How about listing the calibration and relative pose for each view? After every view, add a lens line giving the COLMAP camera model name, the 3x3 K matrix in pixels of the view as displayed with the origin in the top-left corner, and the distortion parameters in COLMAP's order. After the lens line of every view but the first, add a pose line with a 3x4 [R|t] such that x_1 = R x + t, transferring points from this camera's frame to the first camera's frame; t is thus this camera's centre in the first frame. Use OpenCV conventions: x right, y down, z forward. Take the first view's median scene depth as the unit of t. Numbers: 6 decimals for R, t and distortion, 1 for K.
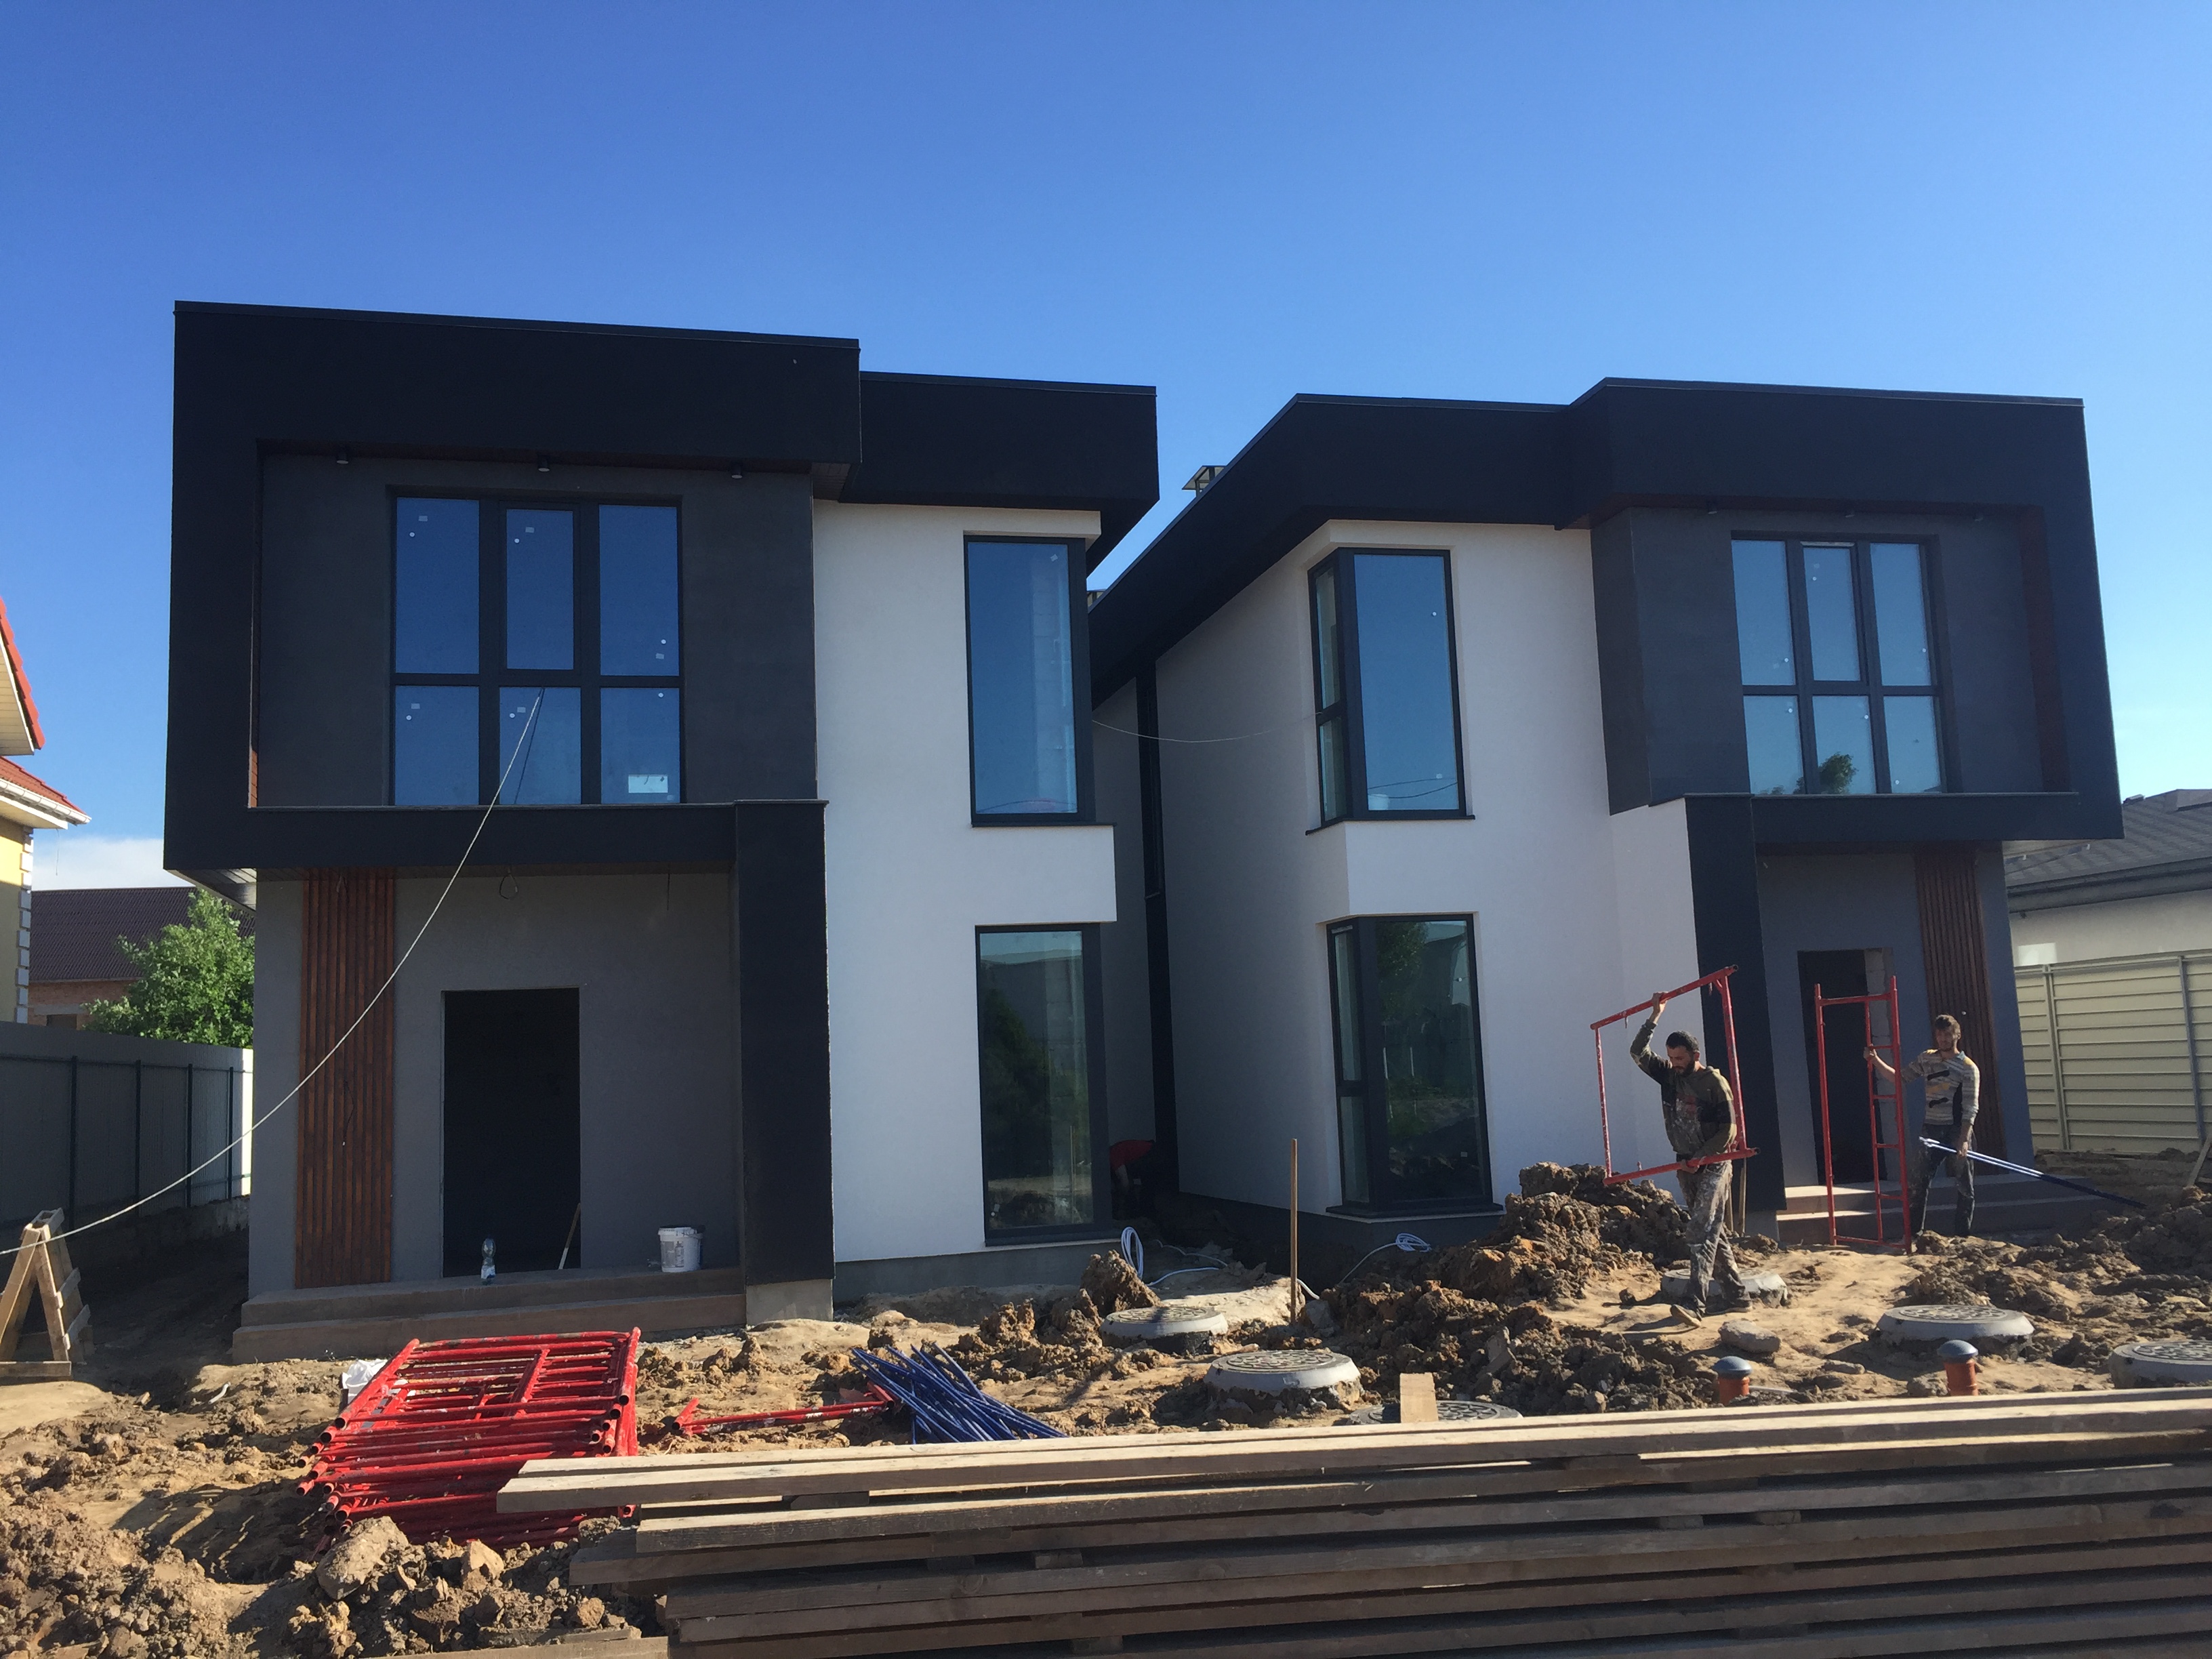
lens RADIAL K [[1823.6, 0, 1106.0], [0, 1823.6, 829.5], [0, 0, 1]] dist [0.038376, -0.011317]
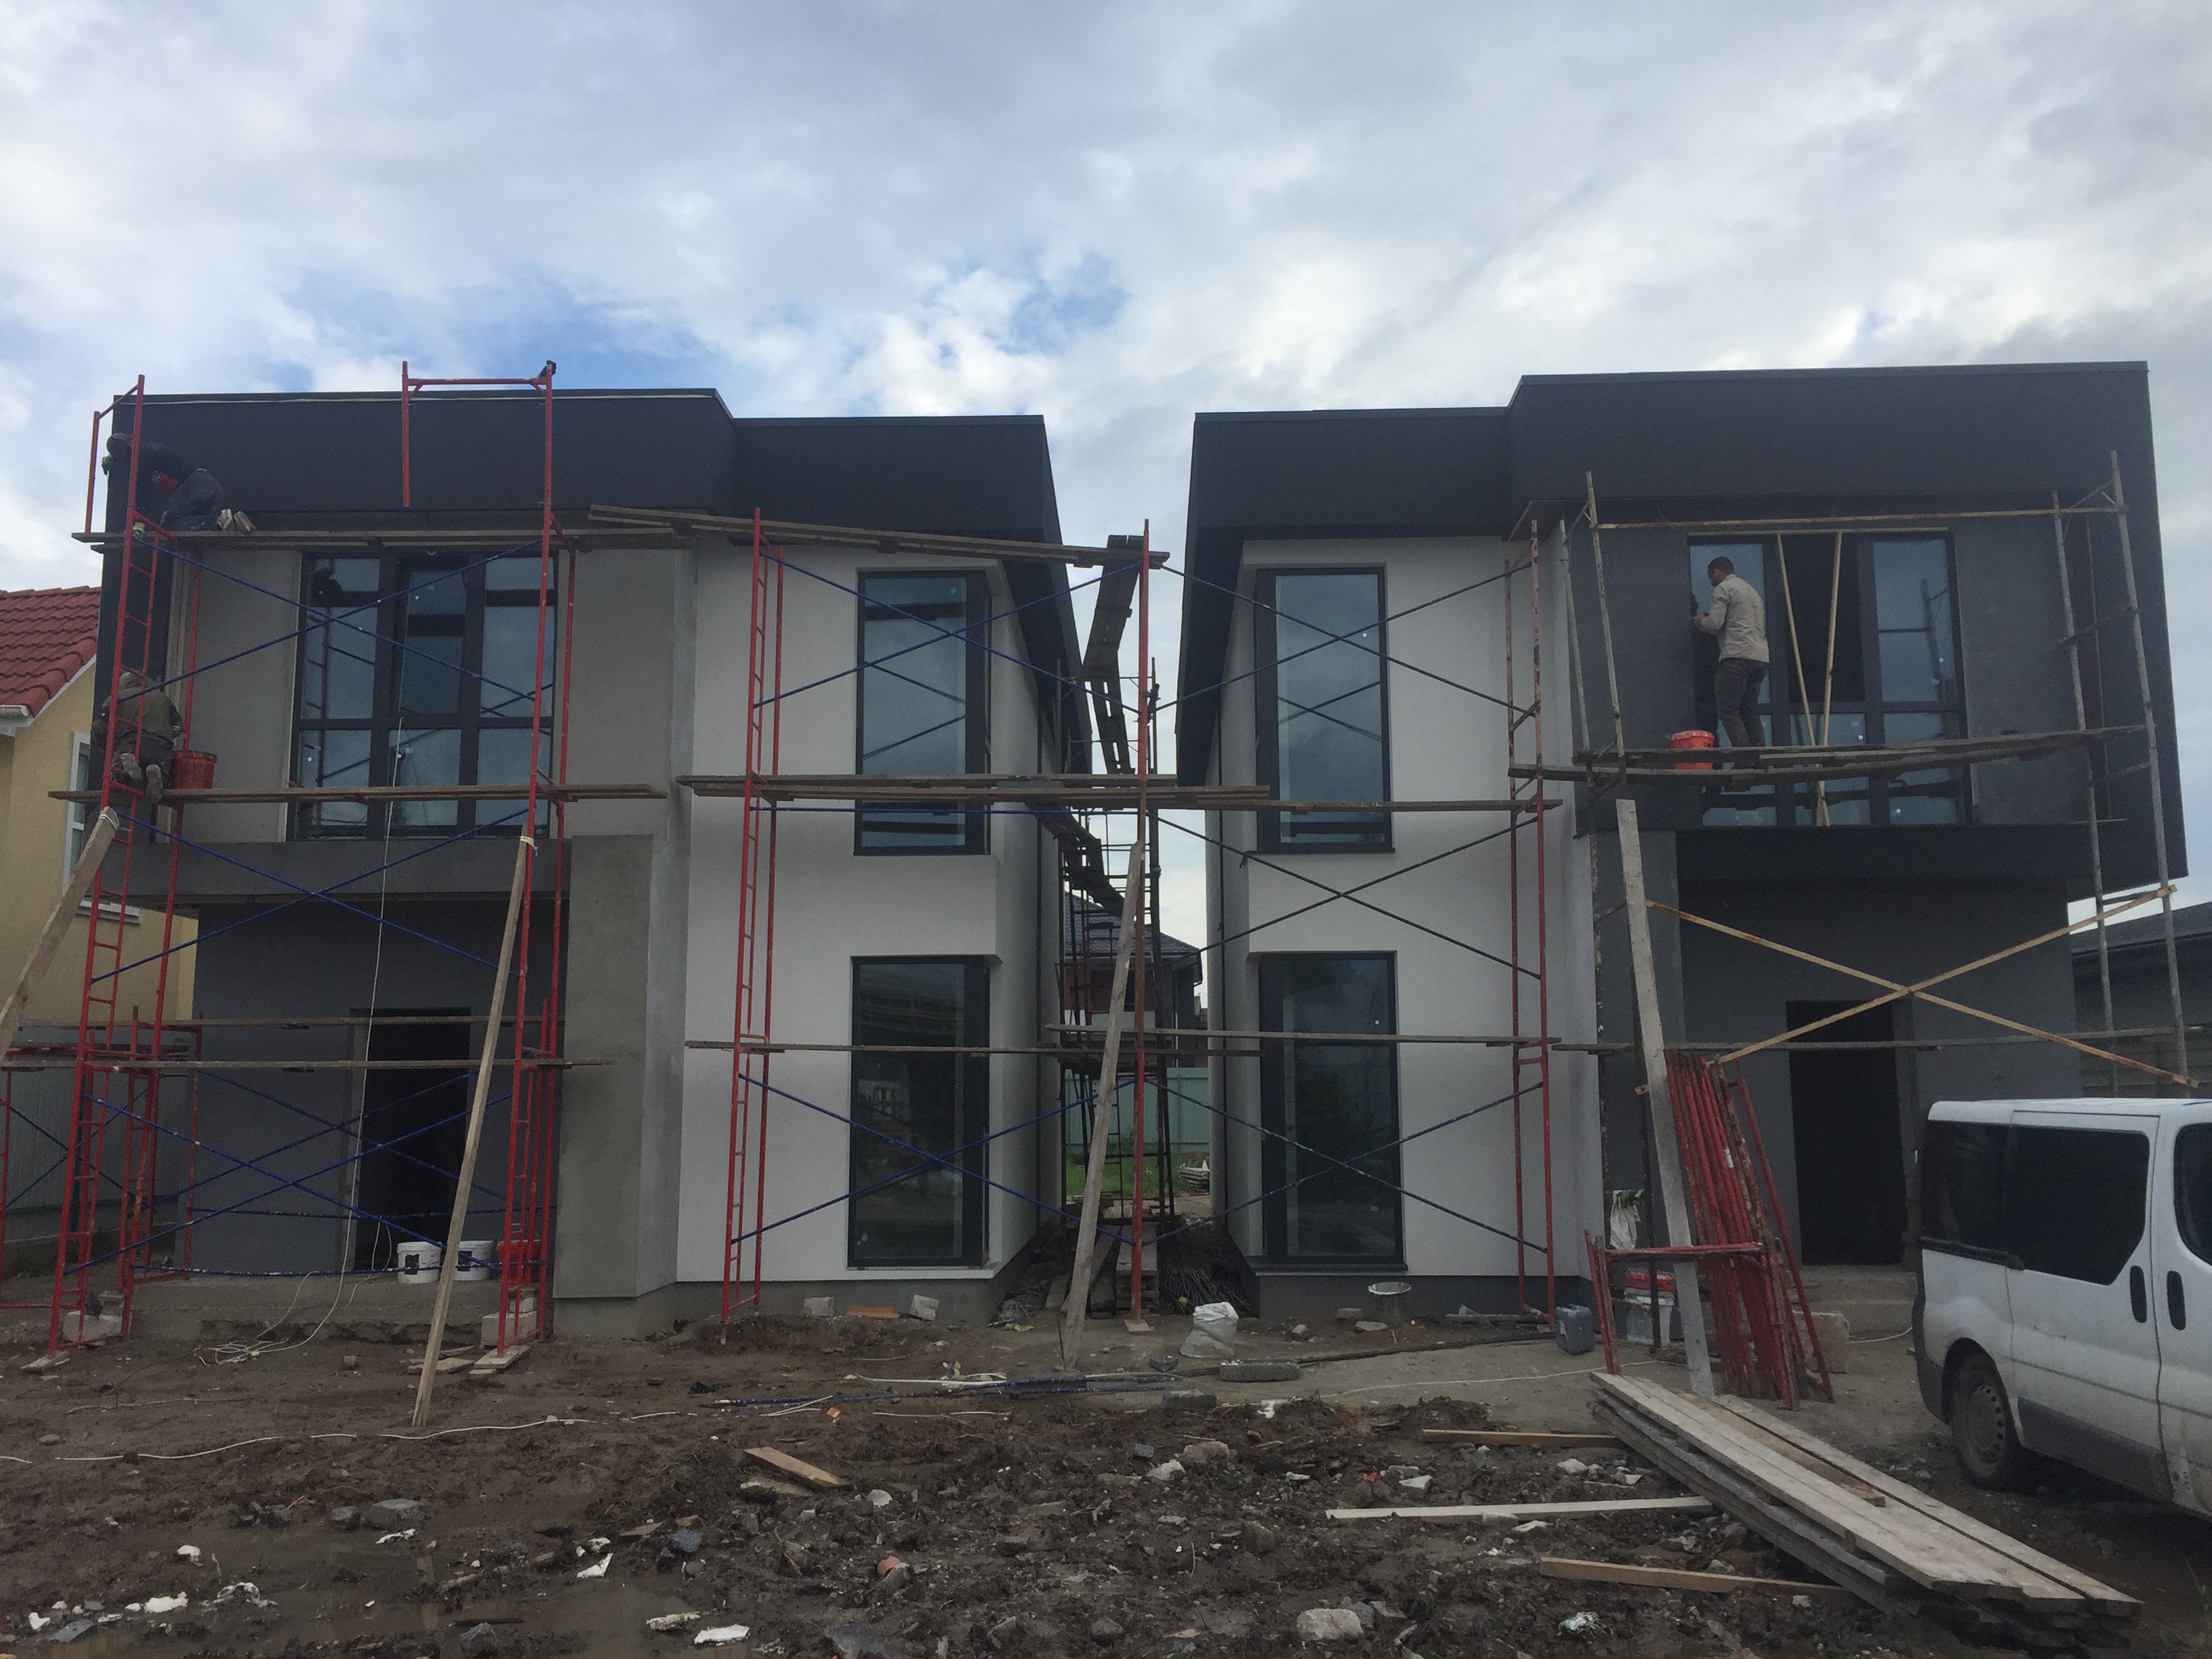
lens RADIAL K [[1823.6, 0, 1106.0], [0, 1823.6, 829.5], [0, 0, 1]] dist [0.038376, -0.011317]
pose [[0.965766, 0.001648, -0.259409, 0.301375], [-0.004051, 0.999954, -0.008729, -0.008790], [0.259383, 0.009481, 0.965728, 0.058008]]
